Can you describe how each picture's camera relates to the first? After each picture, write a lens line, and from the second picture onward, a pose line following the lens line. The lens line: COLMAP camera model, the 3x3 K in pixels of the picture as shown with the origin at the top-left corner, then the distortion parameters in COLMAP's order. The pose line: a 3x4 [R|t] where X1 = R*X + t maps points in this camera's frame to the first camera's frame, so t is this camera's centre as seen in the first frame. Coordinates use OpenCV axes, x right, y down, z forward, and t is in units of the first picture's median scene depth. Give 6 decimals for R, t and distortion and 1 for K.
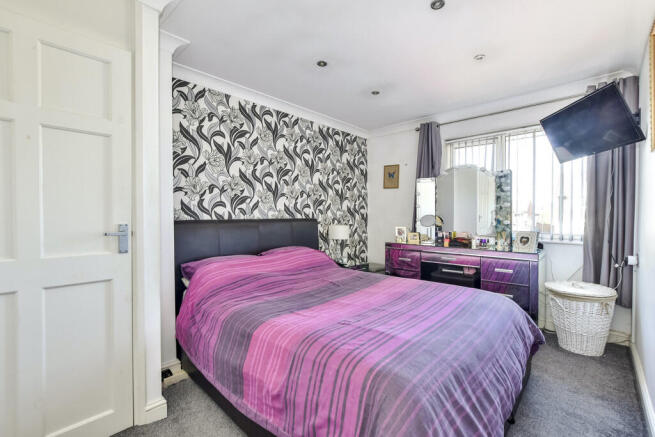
lens RADIAL K [[288.8, 0, 328.1], [0, 288.8, 220.4], [0, 0, 1]] dist [-0.011340, 0.003299]
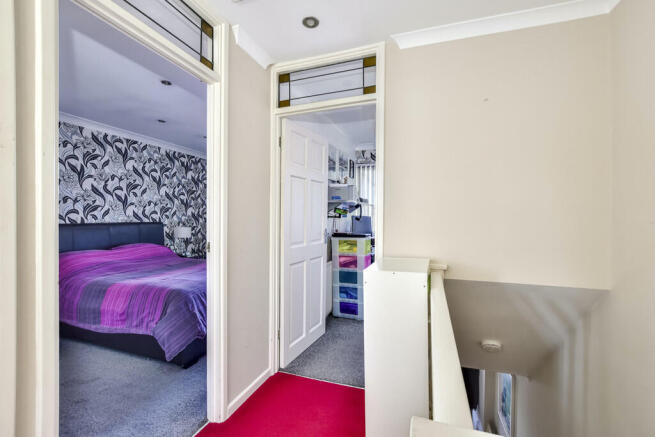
lens RADIAL K [[288.8, 0, 327.0], [0, 288.8, 219.3], [0, 0, 1]] dist [-0.011340, 0.003299]
pose [[0.911925, 0.004797, 0.410329, 0.114836], [-0.002491, 0.999978, -0.006155, -0.014068], [-0.410349, 0.004591, 0.911917, -0.545895]]
